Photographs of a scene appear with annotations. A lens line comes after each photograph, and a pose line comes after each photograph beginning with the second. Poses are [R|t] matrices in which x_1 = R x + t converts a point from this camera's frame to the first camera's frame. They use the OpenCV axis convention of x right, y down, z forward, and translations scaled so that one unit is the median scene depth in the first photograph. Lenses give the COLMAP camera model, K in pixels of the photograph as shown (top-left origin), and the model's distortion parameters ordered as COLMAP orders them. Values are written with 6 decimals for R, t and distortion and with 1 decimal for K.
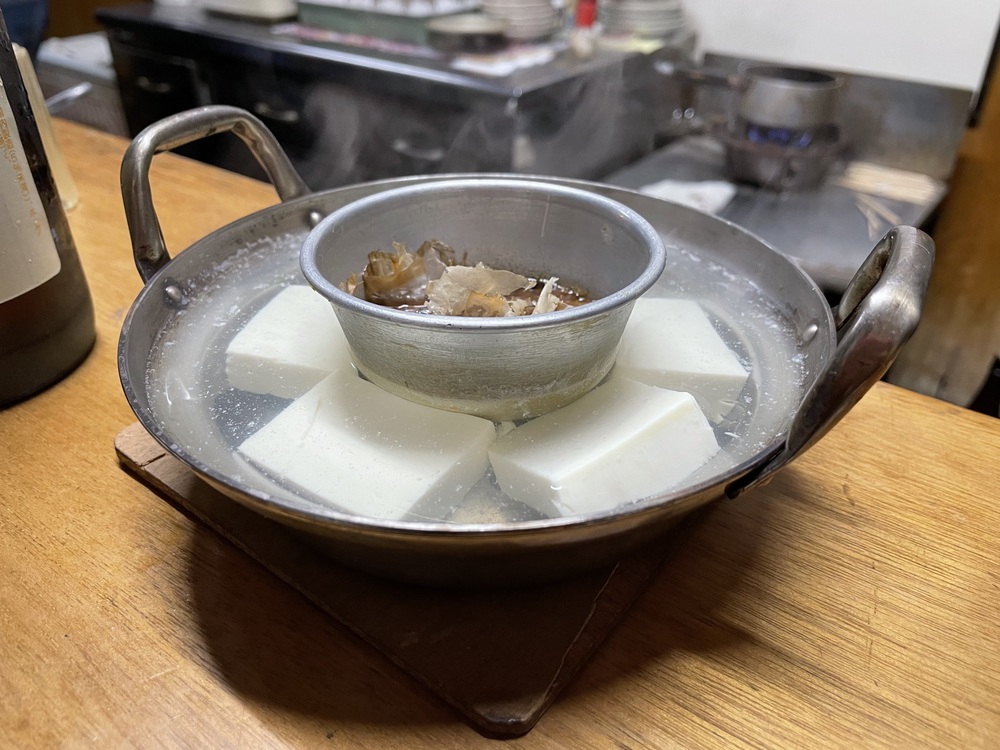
lens RADIAL K [[750.4, 0, 499.1], [0, 750.4, 371.5], [0, 0, 1]] dist [0.020718, -0.028333]
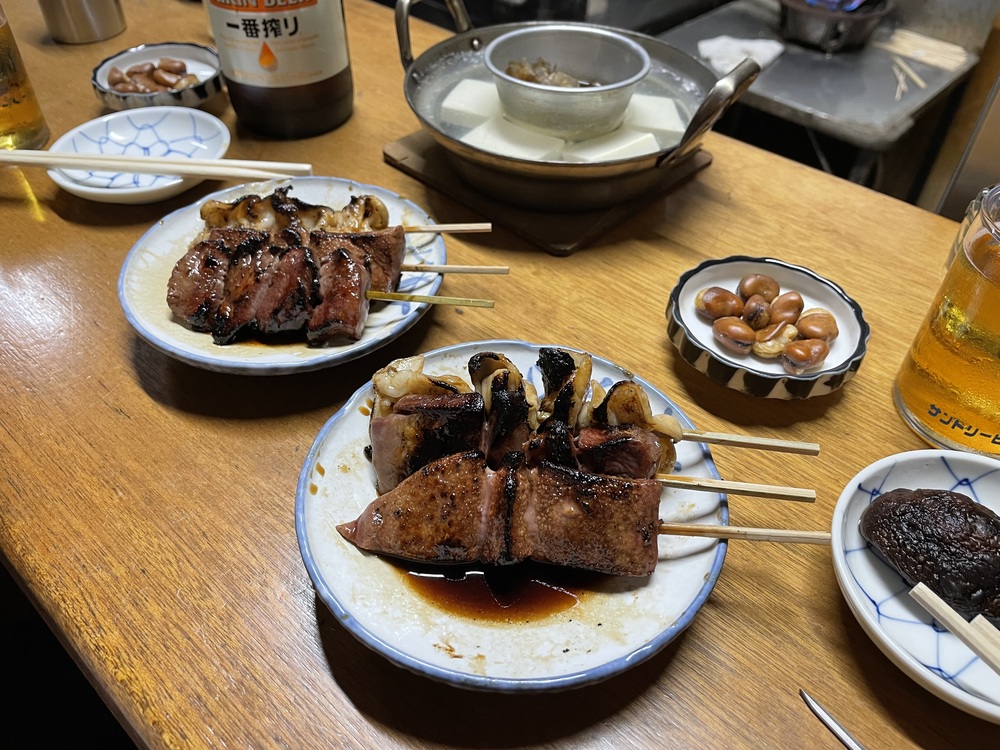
lens RADIAL K [[750.4, 0, 502.4], [0, 750.4, 380.1], [0, 0, 1]] dist [0.020718, -0.028333]
pose [[0.994982, 0.080885, -0.058886, -0.002222], [-0.068233, 0.979043, 0.191883, 0.282557], [0.073172, -0.186902, 0.979650, -1.106383]]
